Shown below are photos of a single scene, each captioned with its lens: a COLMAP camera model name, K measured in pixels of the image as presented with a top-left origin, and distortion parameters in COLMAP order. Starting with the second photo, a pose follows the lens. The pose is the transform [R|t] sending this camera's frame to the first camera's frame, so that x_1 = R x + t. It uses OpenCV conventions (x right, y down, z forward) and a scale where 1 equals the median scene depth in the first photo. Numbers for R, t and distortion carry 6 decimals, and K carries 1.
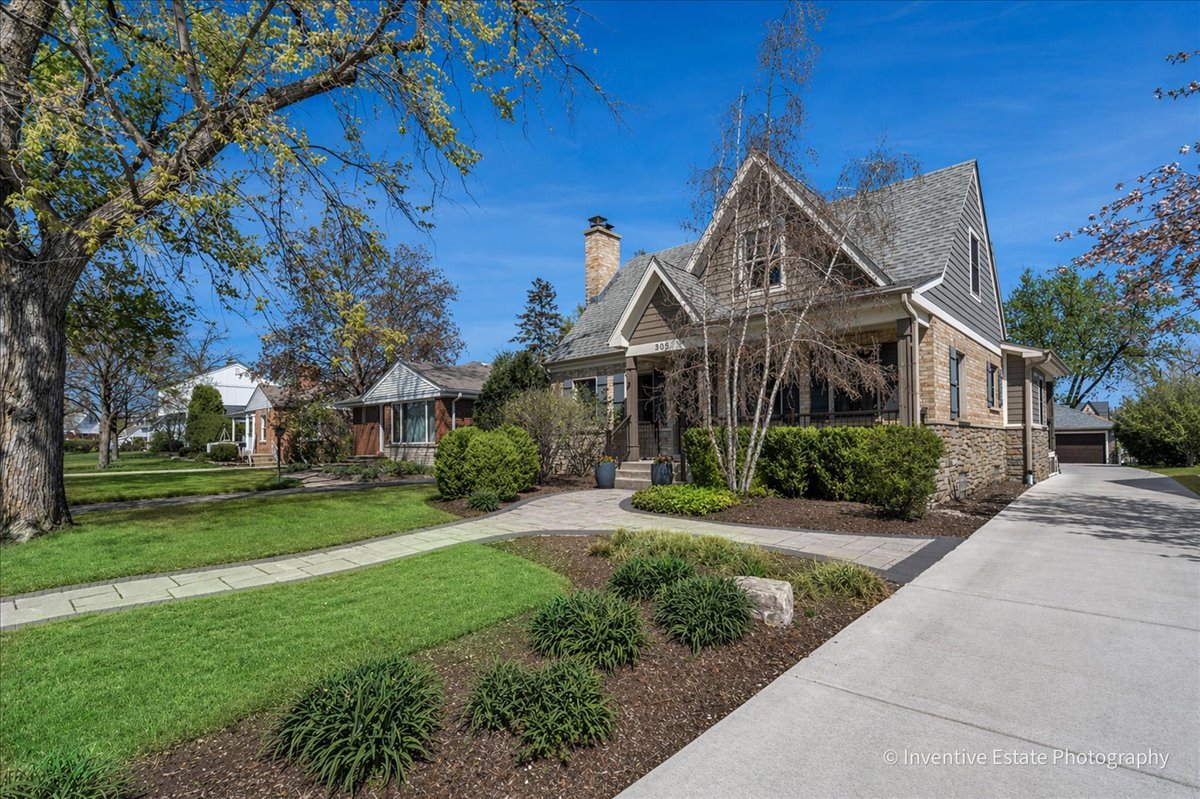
lens RADIAL K [[574.9, 0, 588.4], [0, 574.9, 436.3], [0, 0, 1]] dist [-0.005382, -0.000372]
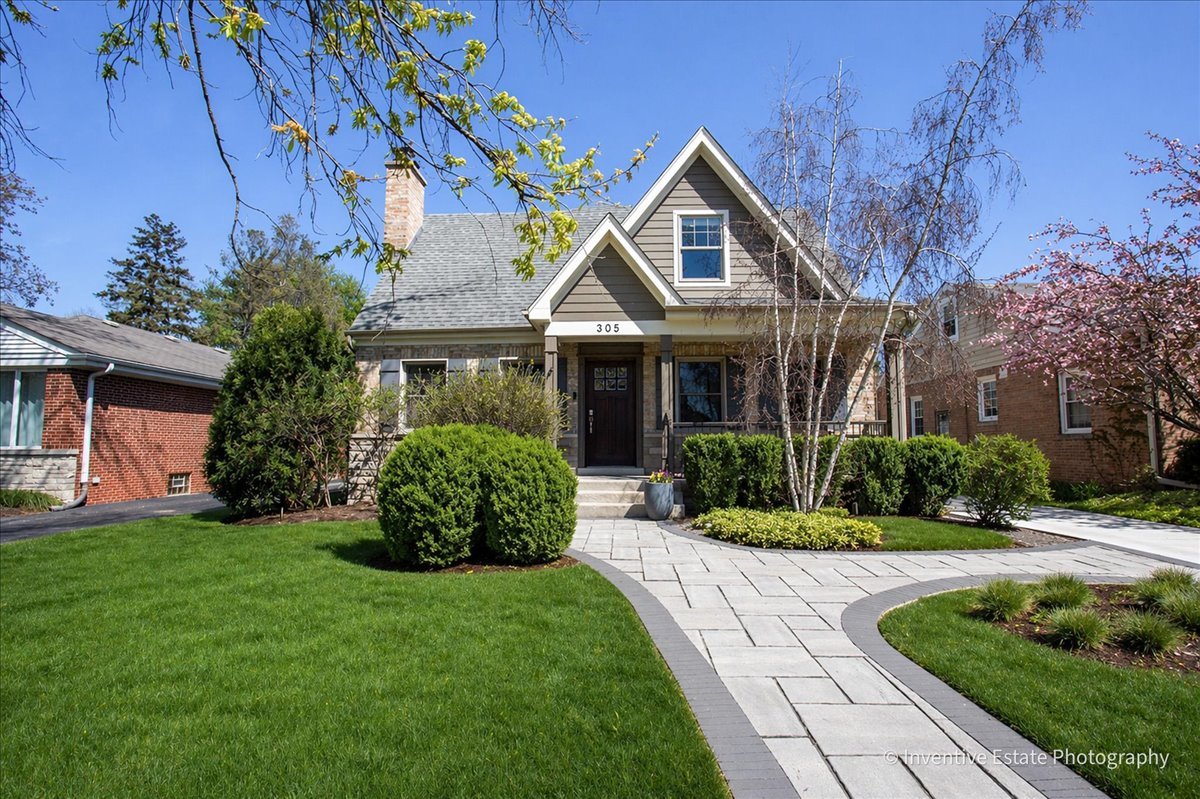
lens RADIAL K [[574.9, 0, 602.2], [0, 574.9, 397.8], [0, 0, 1]] dist [-0.005382, -0.000372]
pose [[0.767846, 0.059521, 0.637864, -0.282577], [-0.011940, 0.996831, -0.078643, 0.000064], [-0.640523, 0.052770, 0.766124, 0.314918]]
